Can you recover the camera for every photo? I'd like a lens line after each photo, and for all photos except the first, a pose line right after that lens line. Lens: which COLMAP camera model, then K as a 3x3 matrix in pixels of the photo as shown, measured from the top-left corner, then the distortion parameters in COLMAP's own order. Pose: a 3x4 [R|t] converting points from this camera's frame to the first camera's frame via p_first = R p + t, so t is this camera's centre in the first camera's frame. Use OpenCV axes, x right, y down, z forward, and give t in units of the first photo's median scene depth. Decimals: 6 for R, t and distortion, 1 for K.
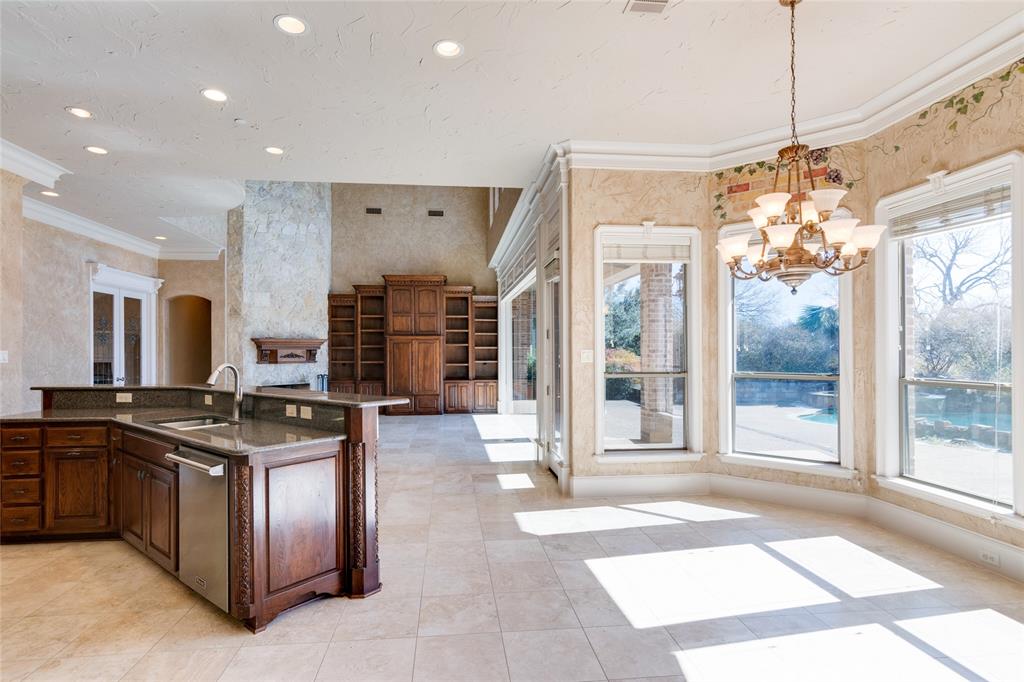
lens RADIAL K [[518.4, 0, 509.1], [0, 518.4, 353.0], [0, 0, 1]] dist [0.000401, 0.000190]
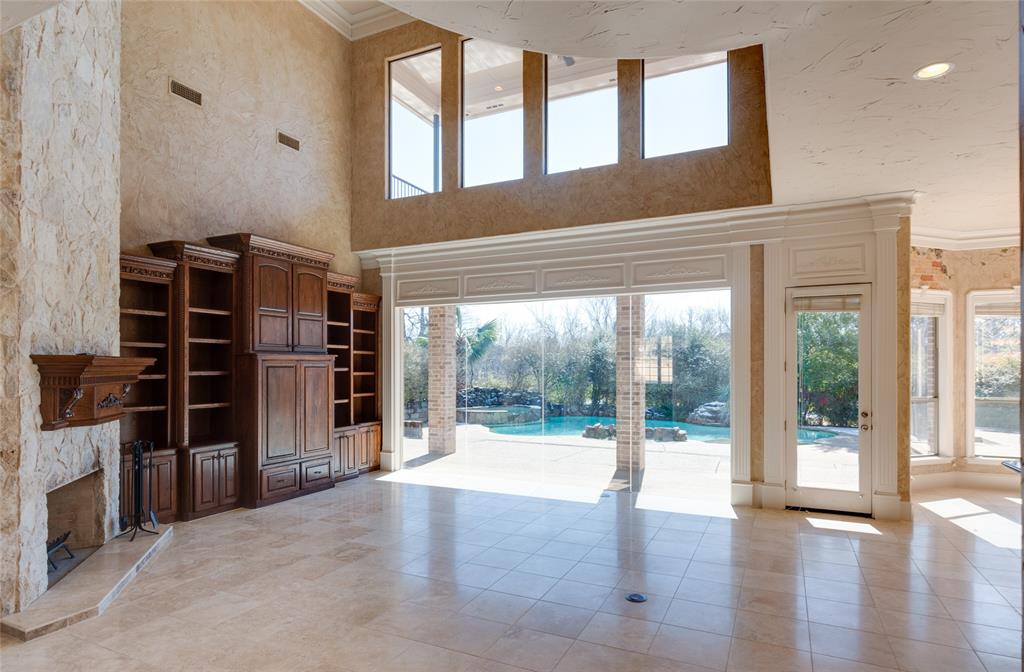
lens RADIAL K [[546.4, 0, 529.4], [0, 546.4, 364.8], [0, 0, 1]] dist [-0.001530, -0.000907]
pose [[0.524293, 0.008008, 0.851500, -0.538670], [-0.003979, 0.999968, -0.006954, -0.017932], [-0.851529, 0.000258, 0.524308, 0.470424]]
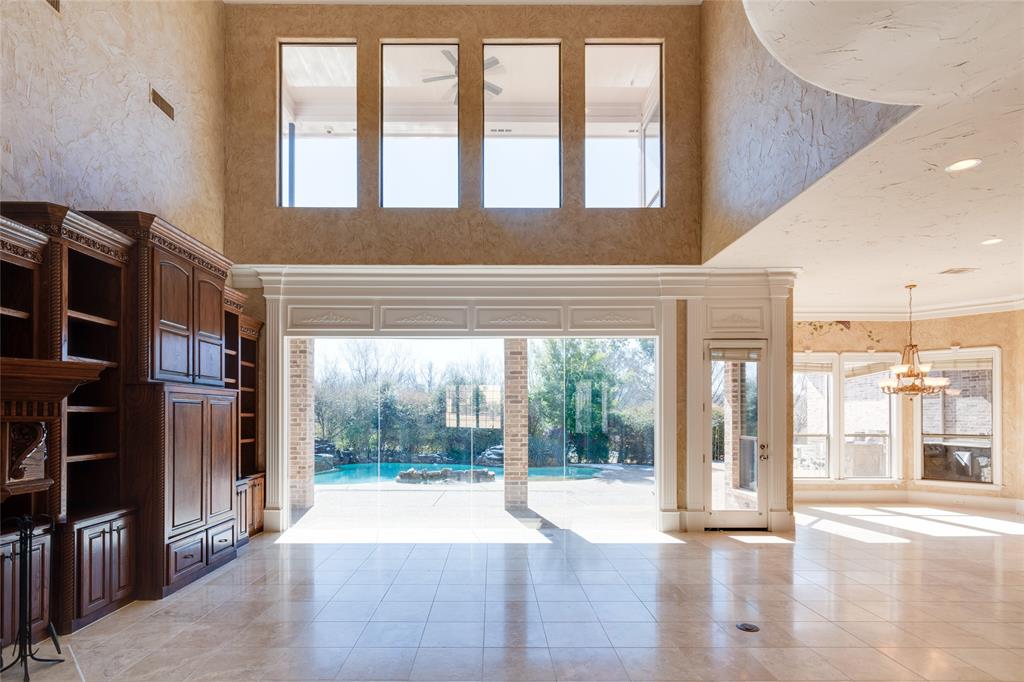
lens RADIAL K [[510.3, 0, 496.3], [0, 510.3, 413.0], [0, 0, 1]] dist [-0.001422, 0.000496]
pose [[0.116982, 0.012128, 0.993060, -0.552370], [-0.003371, 0.999925, -0.011815, -0.007154], [-0.993128, -0.001965, 0.117014, 0.699103]]
